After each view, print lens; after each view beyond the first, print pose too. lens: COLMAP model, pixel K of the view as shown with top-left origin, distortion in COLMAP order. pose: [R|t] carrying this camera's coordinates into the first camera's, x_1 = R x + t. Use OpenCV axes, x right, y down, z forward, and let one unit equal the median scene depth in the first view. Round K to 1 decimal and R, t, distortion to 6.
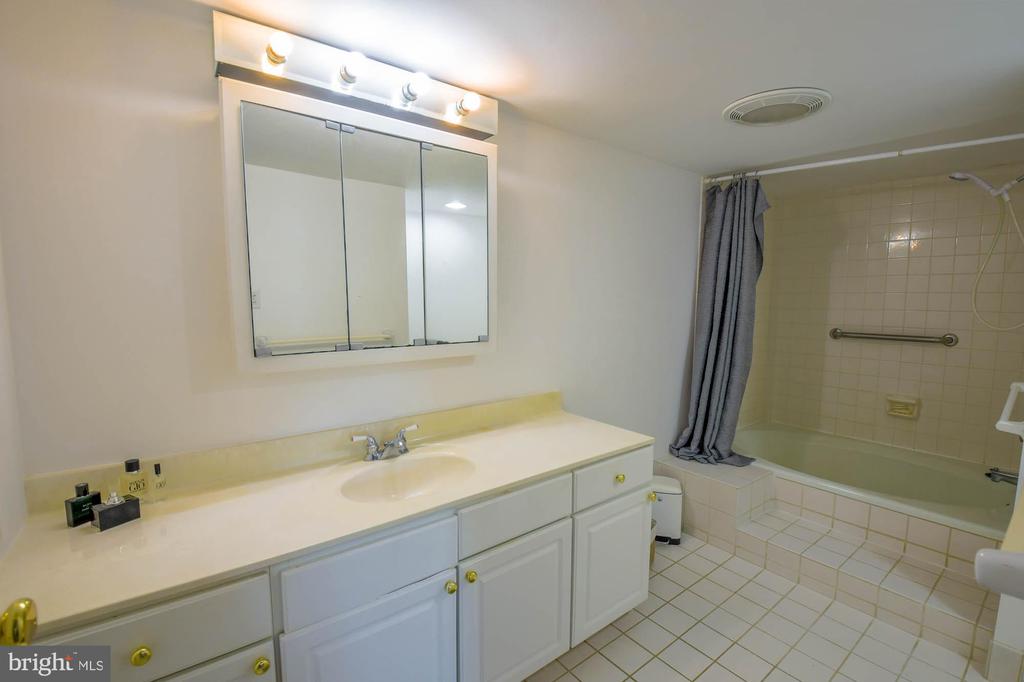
lens RADIAL K [[450.0, 0, 507.8], [0, 450.0, 344.5], [0, 0, 1]] dist [-0.010615, -0.005403]
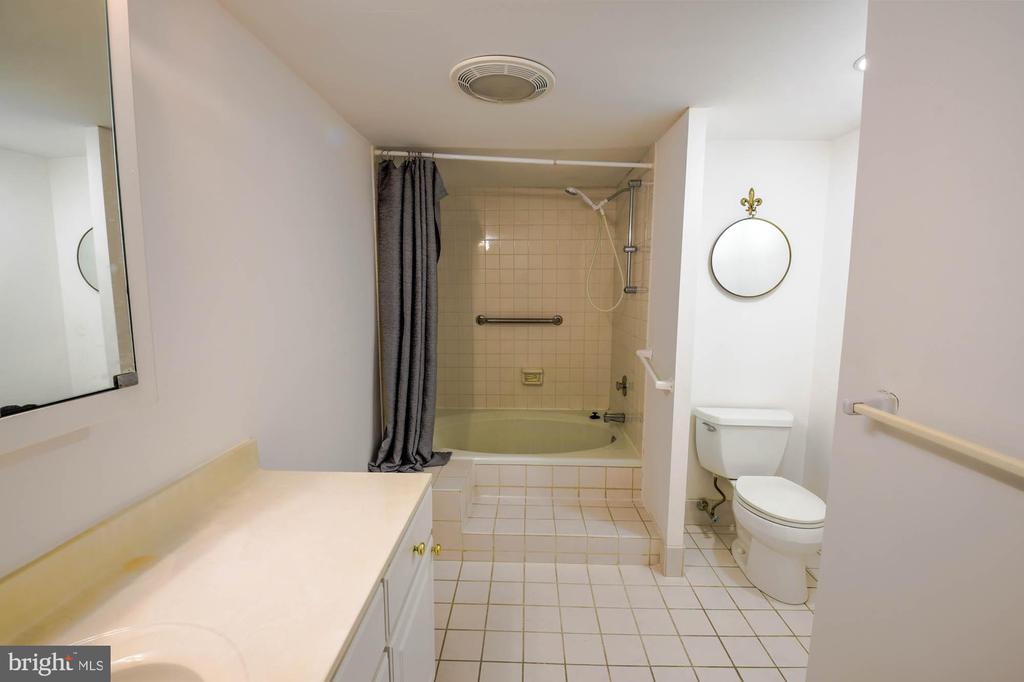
lens RADIAL K [[450.0, 0, 514.4], [0, 450.0, 344.4], [0, 0, 1]] dist [-0.010615, -0.005403]
pose [[0.628116, -0.097576, 0.771978, -0.100496], [0.079091, 0.994974, 0.061410, -0.030028], [-0.774090, 0.022484, 0.632676, 0.269646]]
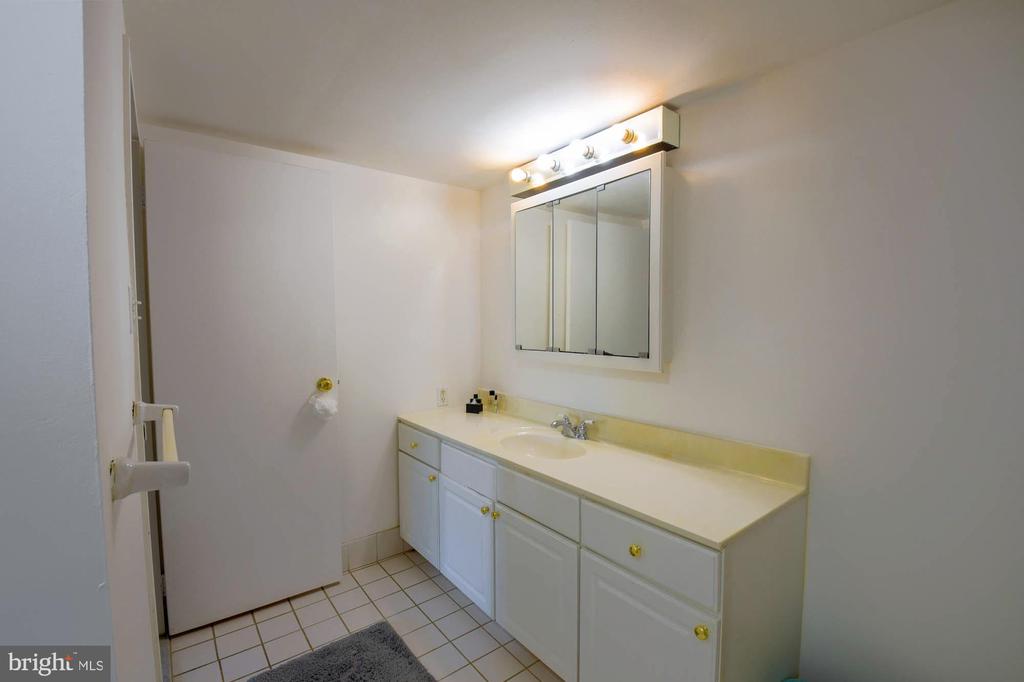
lens RADIAL K [[450.0, 0, 509.1], [0, 450.0, 339.6], [0, 0, 1]] dist [-0.010615, -0.005403]
pose [[0.002953, 0.038891, -0.999239, 0.606881], [-0.095982, 0.994641, 0.038428, -0.036708], [0.995379, 0.095795, 0.006670, 0.464566]]
